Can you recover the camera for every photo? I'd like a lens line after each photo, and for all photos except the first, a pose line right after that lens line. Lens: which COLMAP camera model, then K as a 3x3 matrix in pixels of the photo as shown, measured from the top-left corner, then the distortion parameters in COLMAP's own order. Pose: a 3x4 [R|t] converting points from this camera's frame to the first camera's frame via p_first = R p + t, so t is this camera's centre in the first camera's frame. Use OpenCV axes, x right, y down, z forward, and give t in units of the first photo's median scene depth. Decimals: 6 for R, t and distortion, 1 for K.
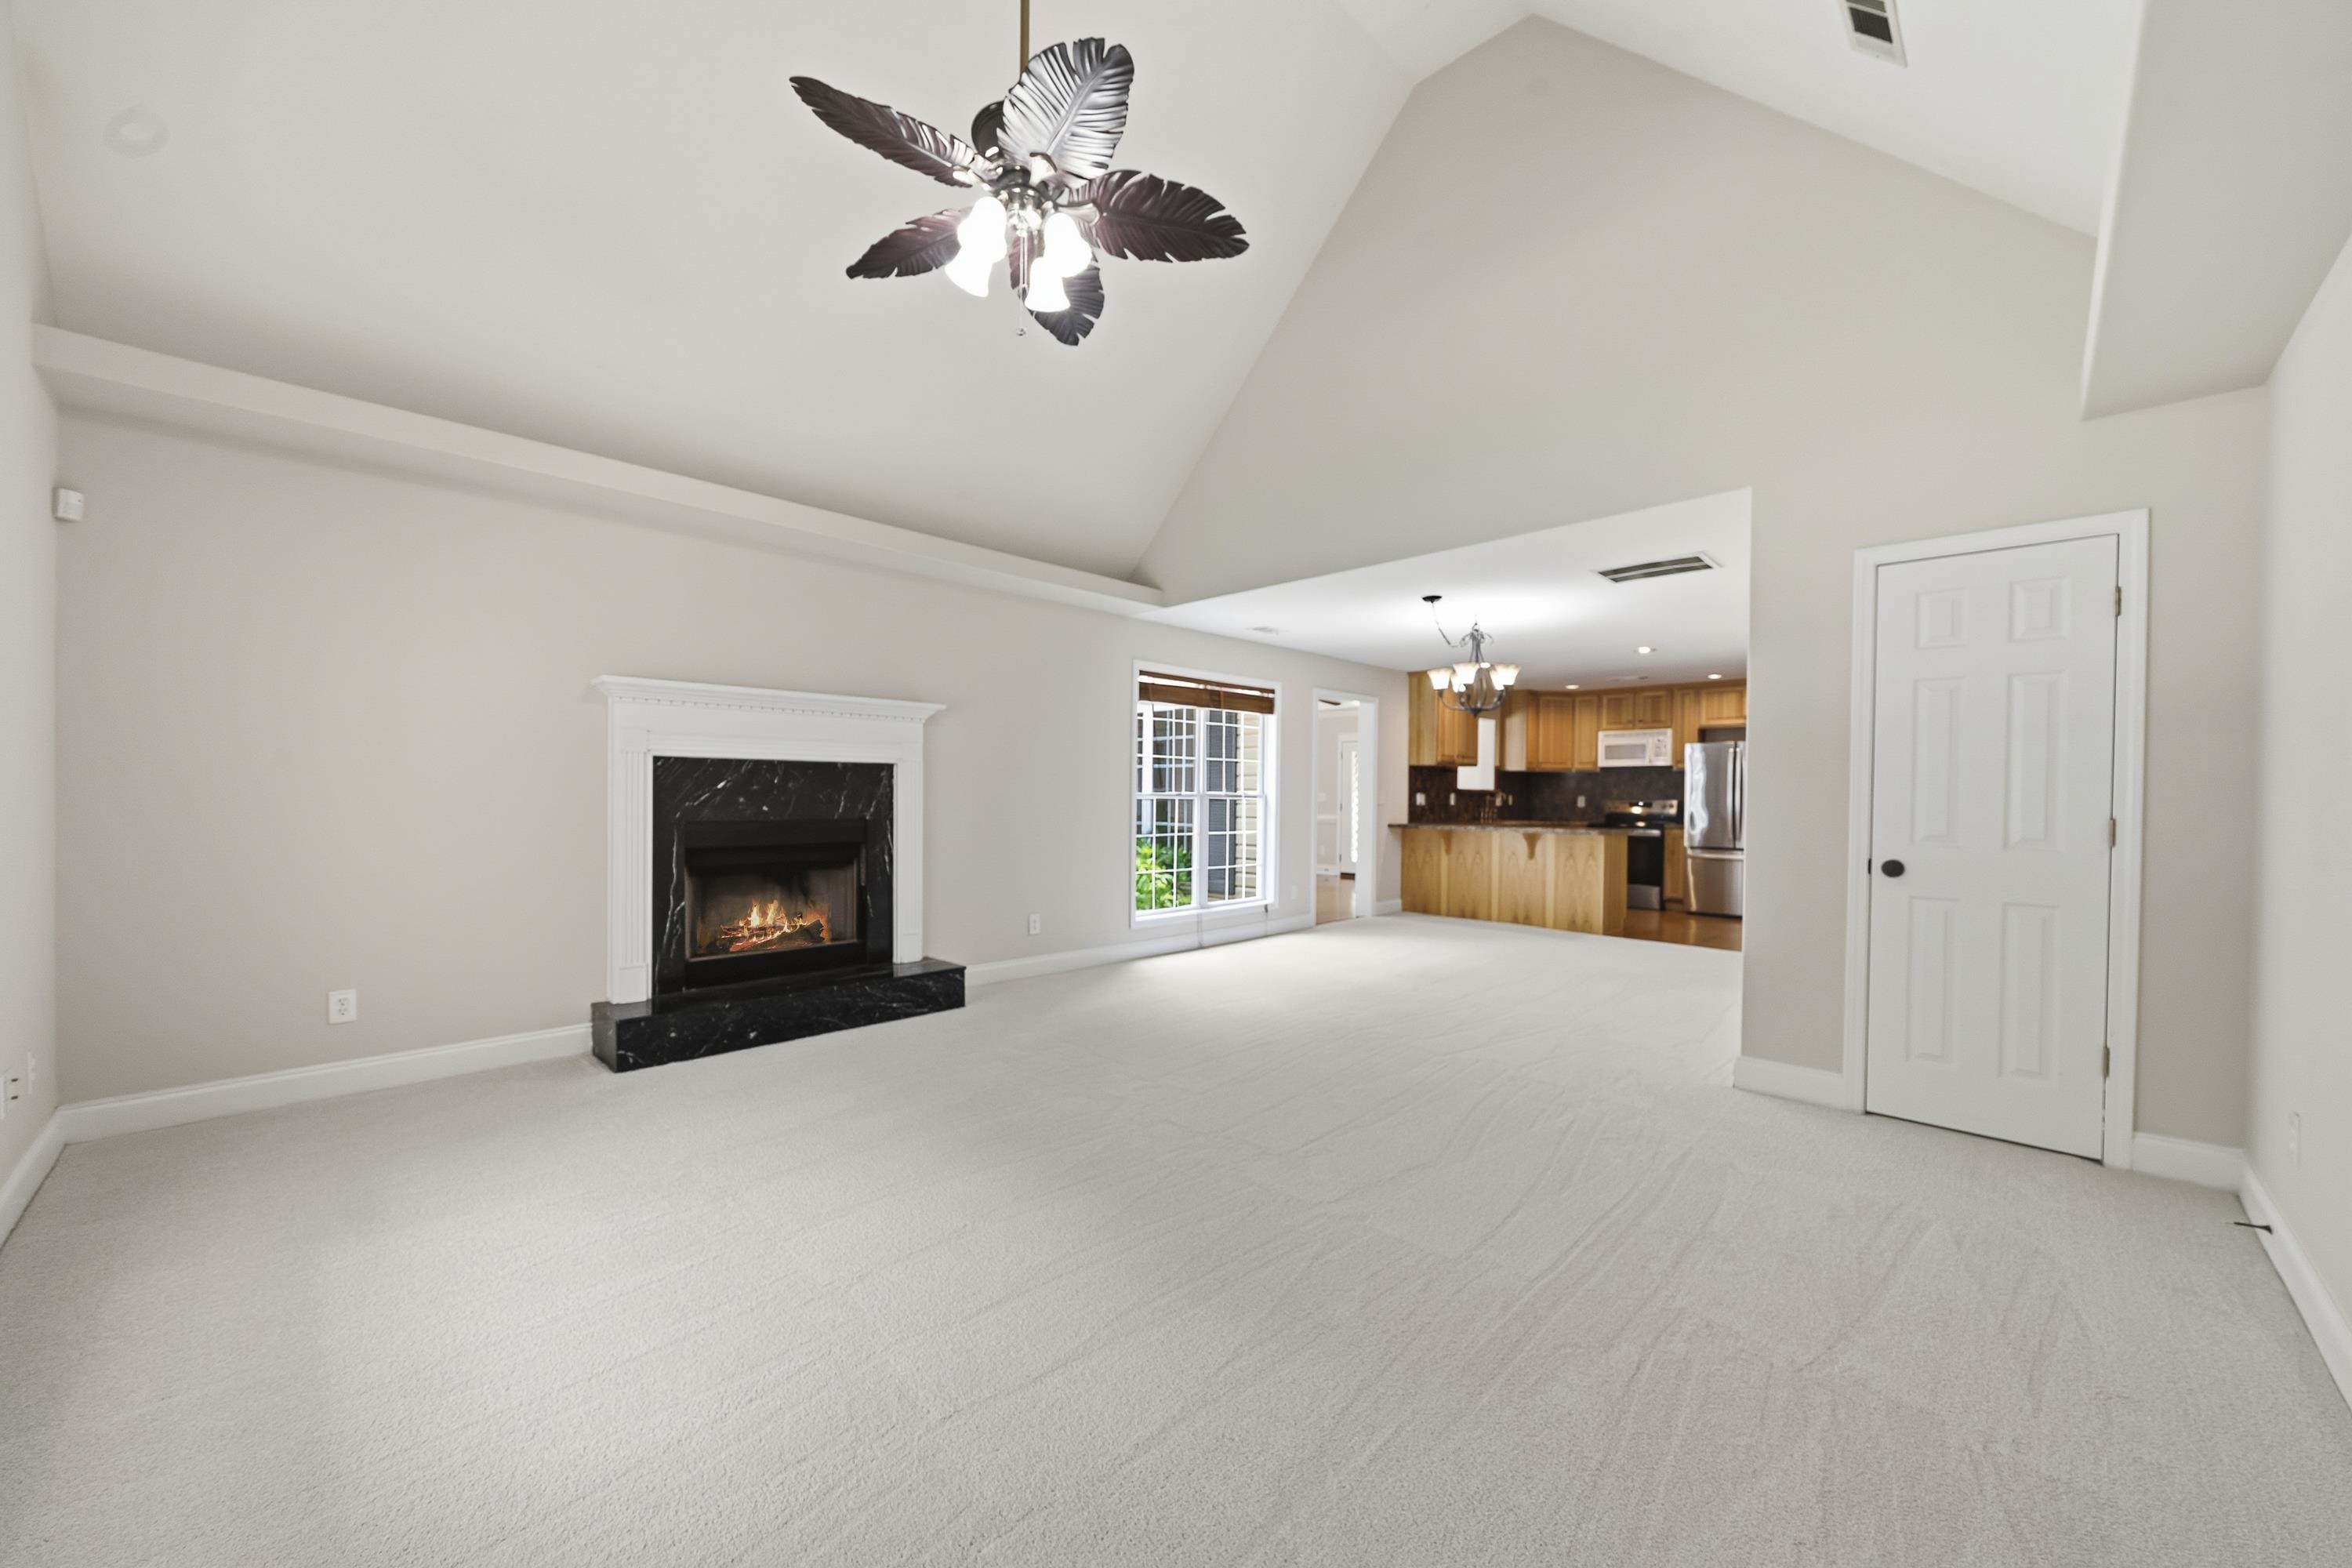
lens RADIAL K [[917.2, 0, 1136.8], [0, 917.2, 799.5], [0, 0, 1]] dist [-0.002869, 0.000162]
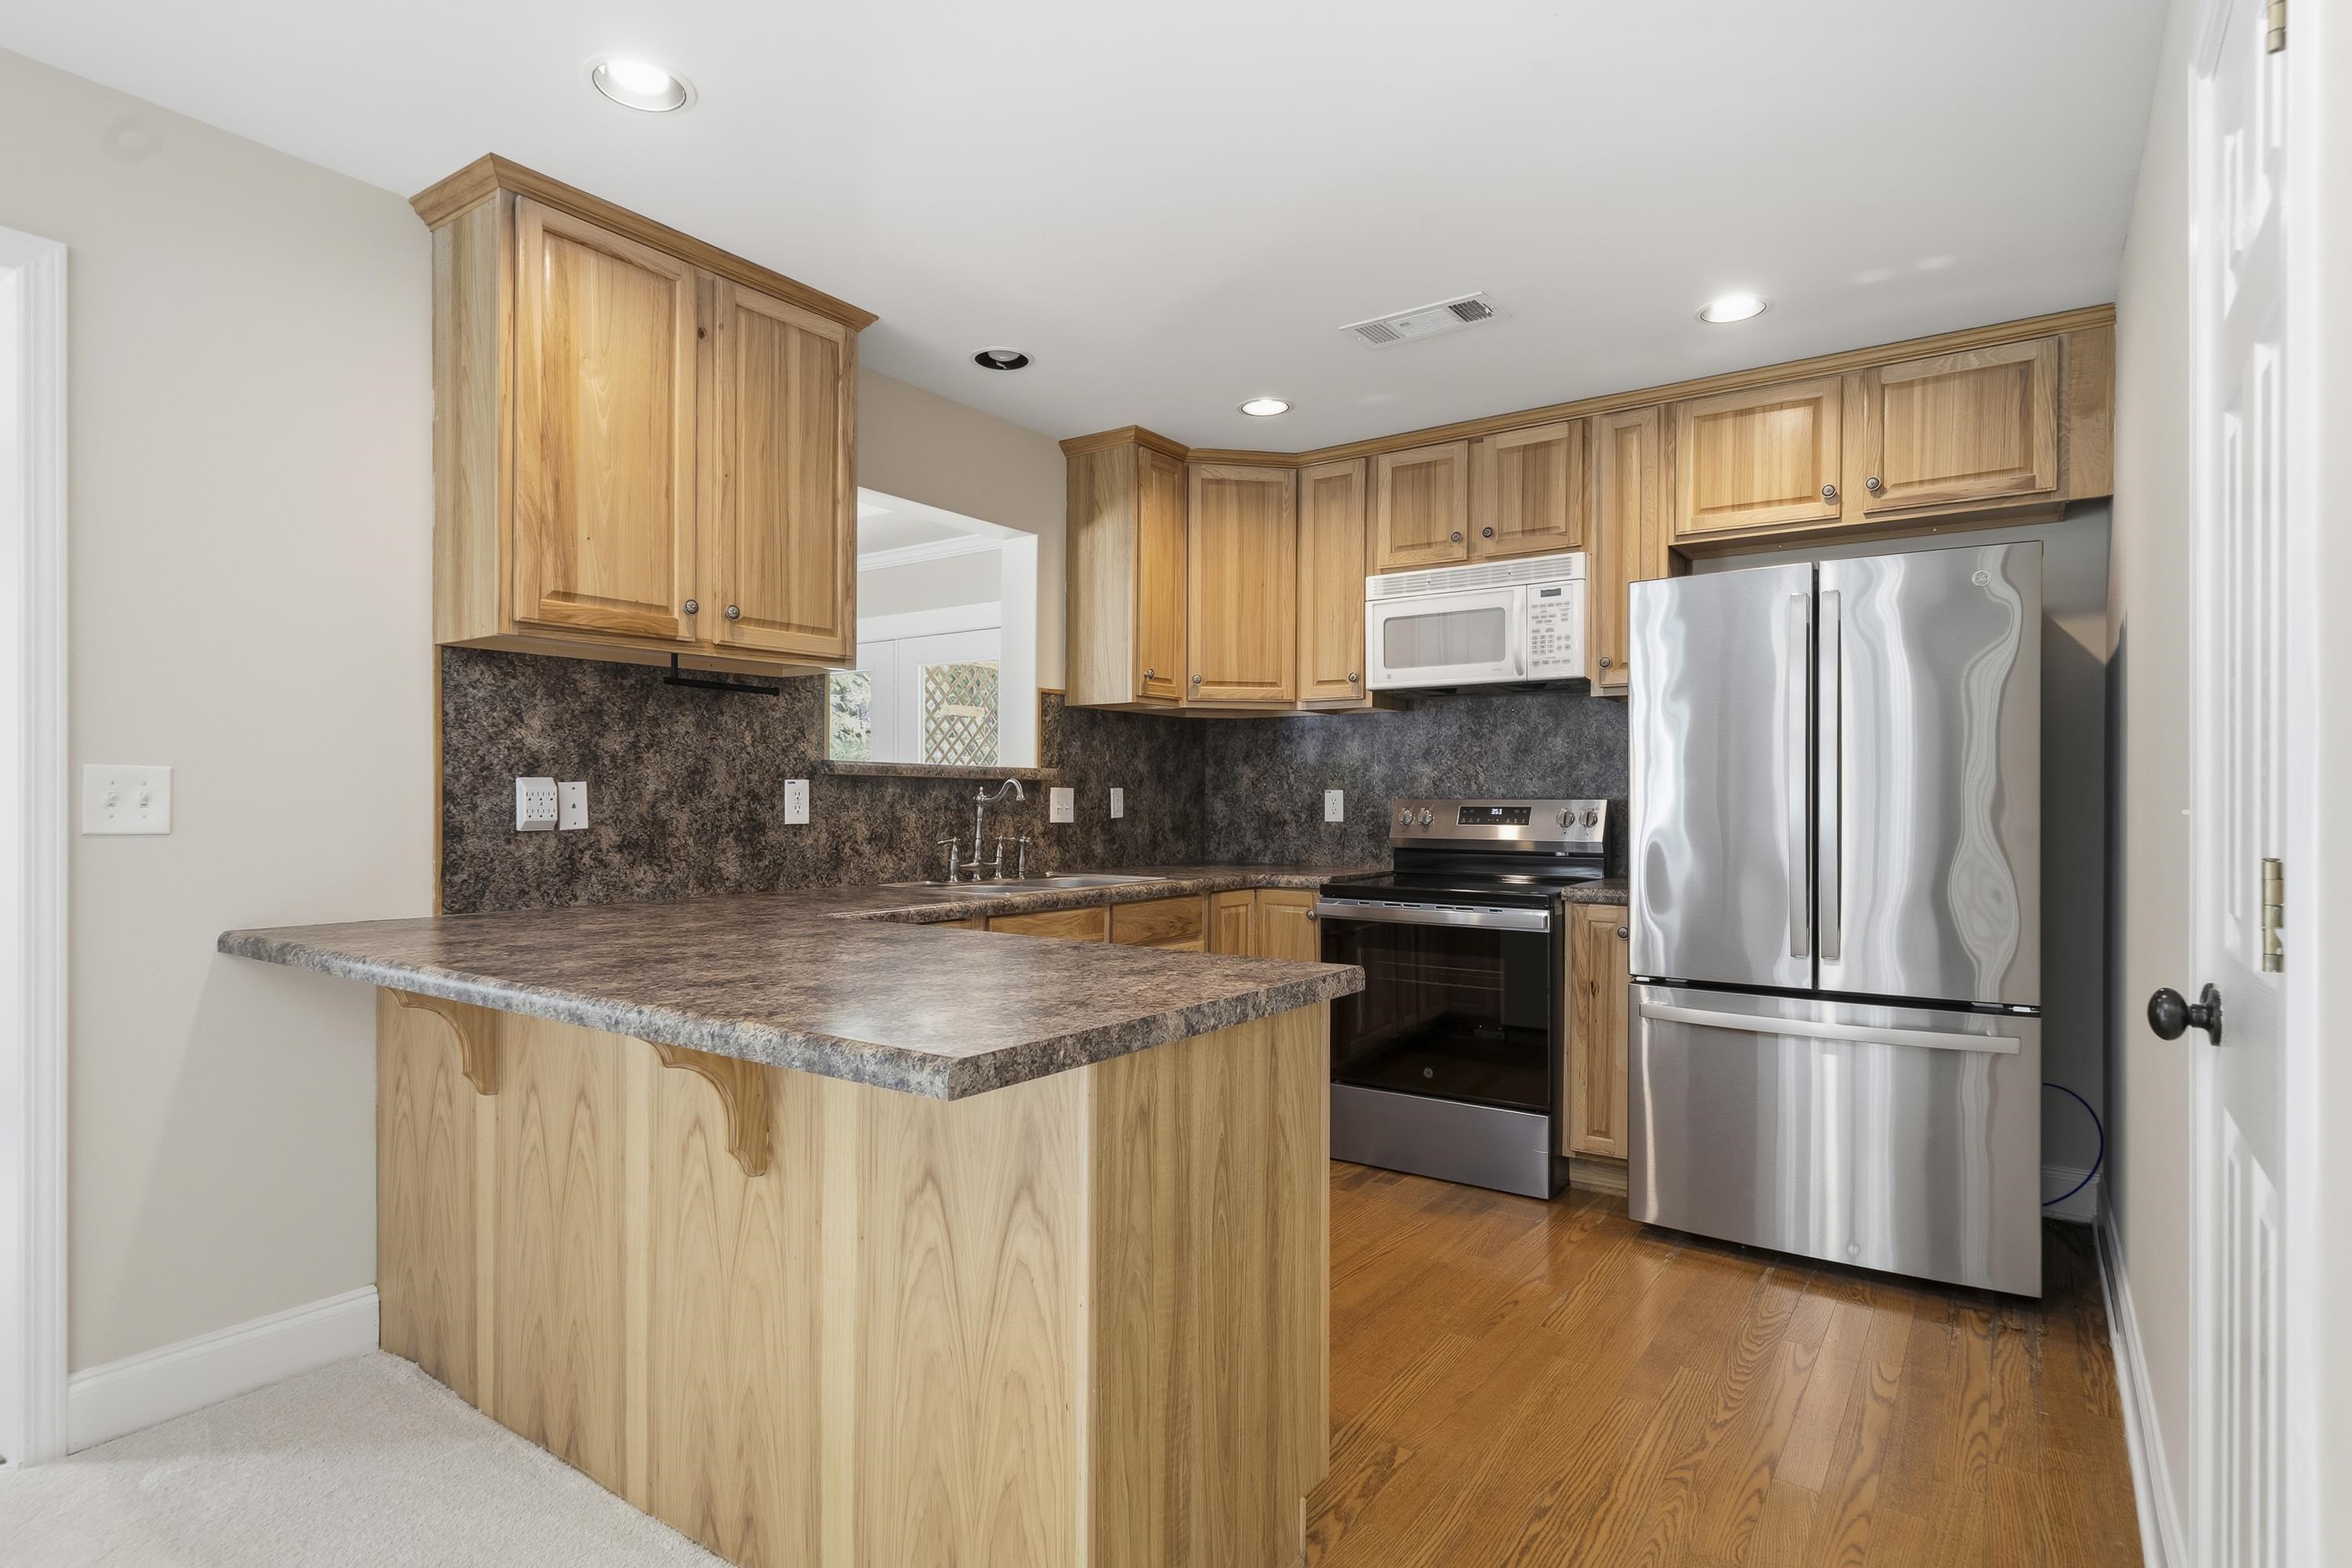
lens RADIAL K [[1209.7, 0, 1135.3], [0, 1209.7, 798.6], [0, 0, 1]] dist [-0.000442, -0.001115]
pose [[0.988292, -0.007126, 0.152409, 0.726155], [0.007701, 0.999965, -0.003184, 0.001490], [-0.152381, 0.004320, 0.988312, 1.217987]]
